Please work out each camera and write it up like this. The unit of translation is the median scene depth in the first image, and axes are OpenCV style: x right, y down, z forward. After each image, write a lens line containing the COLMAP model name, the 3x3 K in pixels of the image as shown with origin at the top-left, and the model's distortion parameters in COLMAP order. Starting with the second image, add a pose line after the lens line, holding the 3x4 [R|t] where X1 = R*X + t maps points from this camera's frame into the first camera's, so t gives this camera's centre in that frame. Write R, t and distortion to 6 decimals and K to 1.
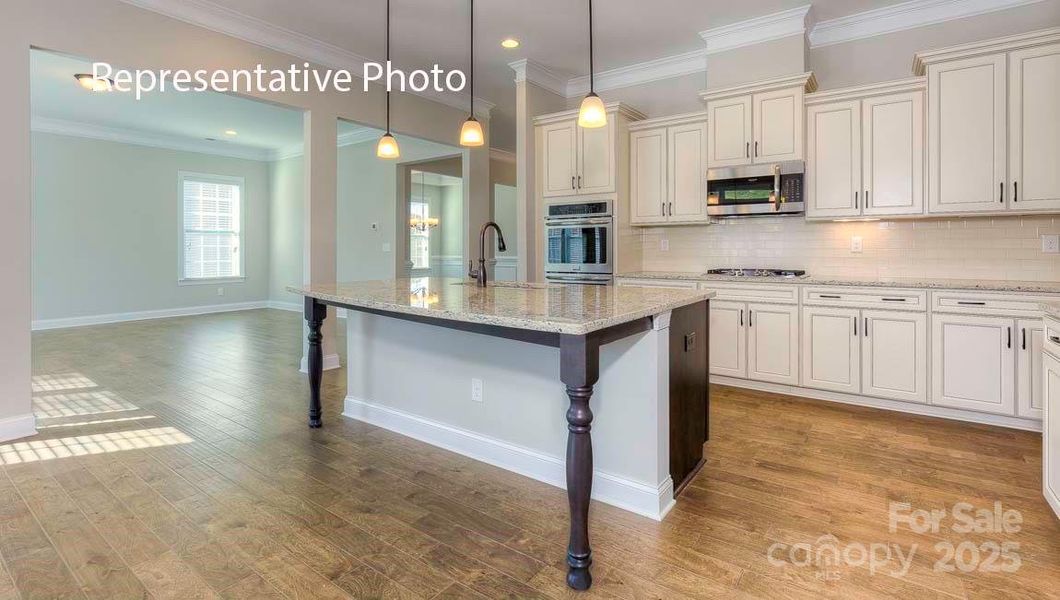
lens RADIAL K [[485.0, 0, 546.4], [0, 485.0, 248.9], [0, 0, 1]] dist [-0.007336, -0.000108]
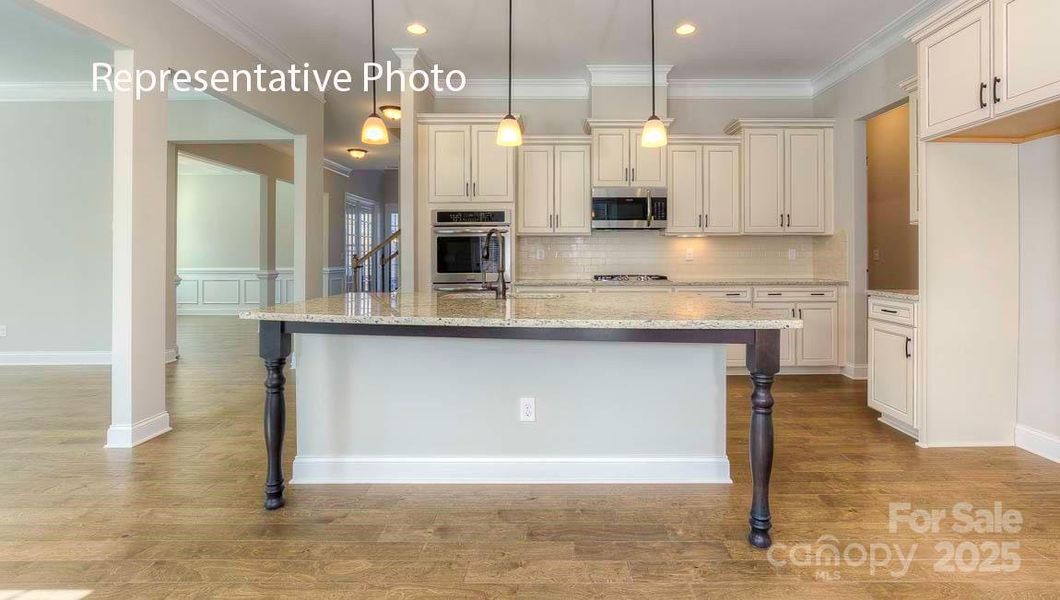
lens RADIAL K [[483.4, 0, 559.6], [0, 483.4, 254.7], [0, 0, 1]] dist [-0.002174, -0.000334]
pose [[0.818364, 0.001998, 0.574697, -0.413498], [0.001942, 0.999979, -0.006241, -0.000785], [-0.574697, 0.006223, 0.818342, 0.130585]]
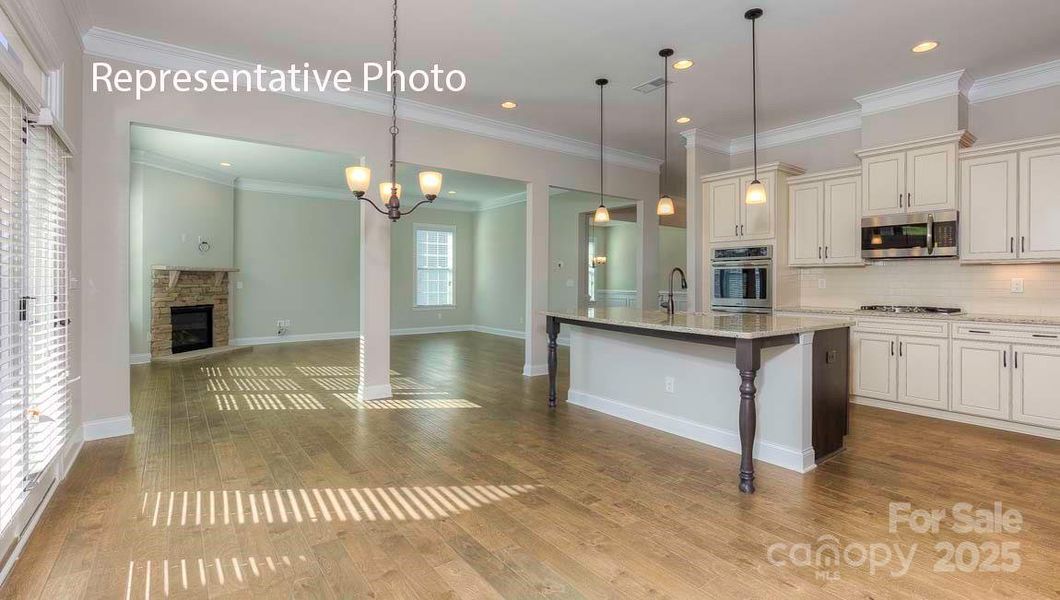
lens RADIAL K [[495.4, 0, 553.5], [0, 495.4, 281.1], [0, 0, 1]] dist [-0.014058, 0.000194]
pose [[0.959950, 0.006857, -0.280087, -0.041278], [-0.007634, 0.999969, -0.001683, -0.008794], [0.280067, 0.003754, 0.959973, -0.339879]]
